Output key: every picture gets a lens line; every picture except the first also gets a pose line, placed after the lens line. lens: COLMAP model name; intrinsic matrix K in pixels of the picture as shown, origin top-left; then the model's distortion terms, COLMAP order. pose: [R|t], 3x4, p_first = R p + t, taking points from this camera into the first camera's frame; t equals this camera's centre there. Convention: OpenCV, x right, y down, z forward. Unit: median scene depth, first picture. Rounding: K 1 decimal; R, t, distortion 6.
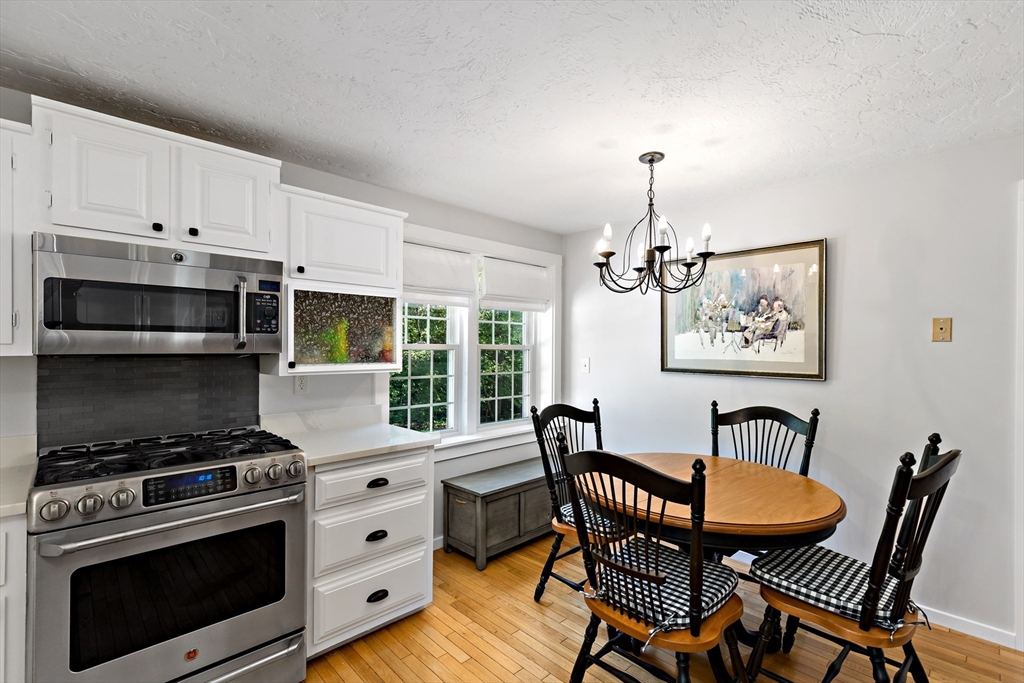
lens RADIAL K [[464.4, 0, 512.0], [0, 464.4, 341.5], [0, 0, 1]] dist [0.008656, -0.000149]
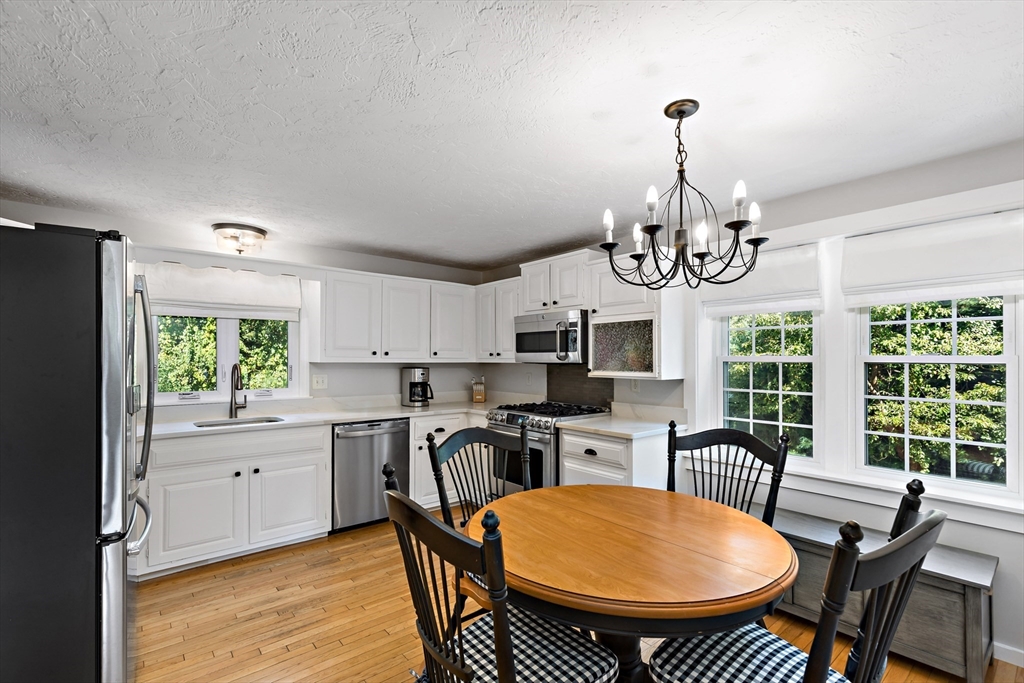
lens RADIAL K [[464.4, 0, 511.9], [0, 464.4, 350.9], [0, 0, 1]] dist [0.008656, -0.000149]
pose [[-0.071932, -0.019286, -0.997223, 1.024643], [0.013671, 0.999700, -0.020320, 0.010541], [0.997316, -0.015095, -0.071647, 0.742318]]
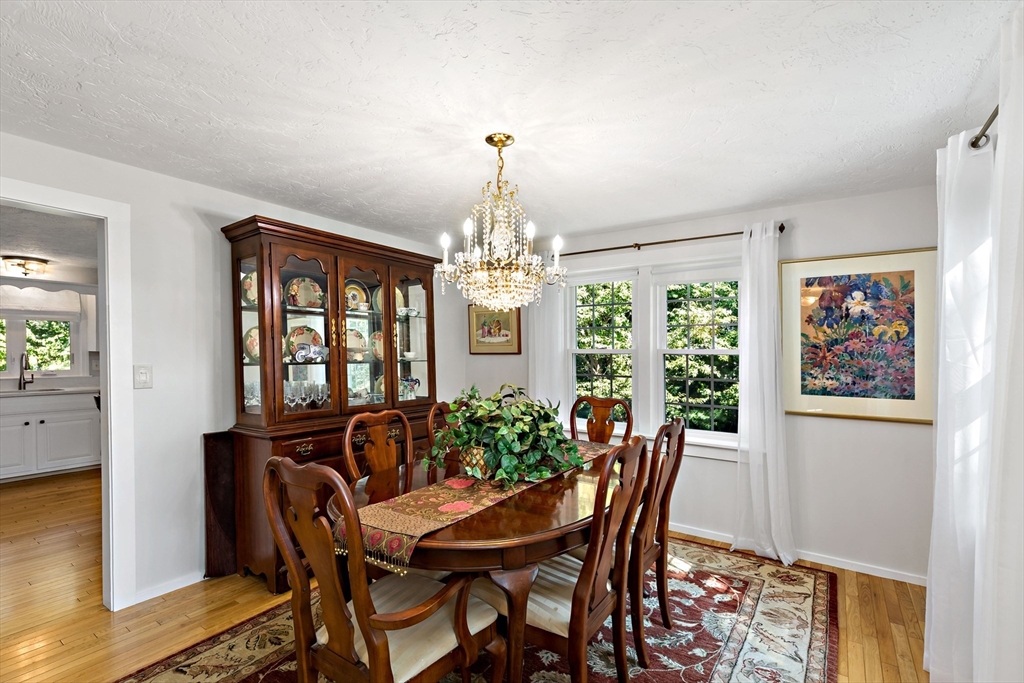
lens RADIAL K [[464.4, 0, 523.2], [0, 464.4, 343.7], [0, 0, 1]] dist [0.008656, -0.000149]
pose [[0.212140, -0.004868, -0.977227, 2.063848], [0.022899, 0.999738, -0.000009, 0.021075], [0.976971, -0.022376, 0.212195, 1.452294]]
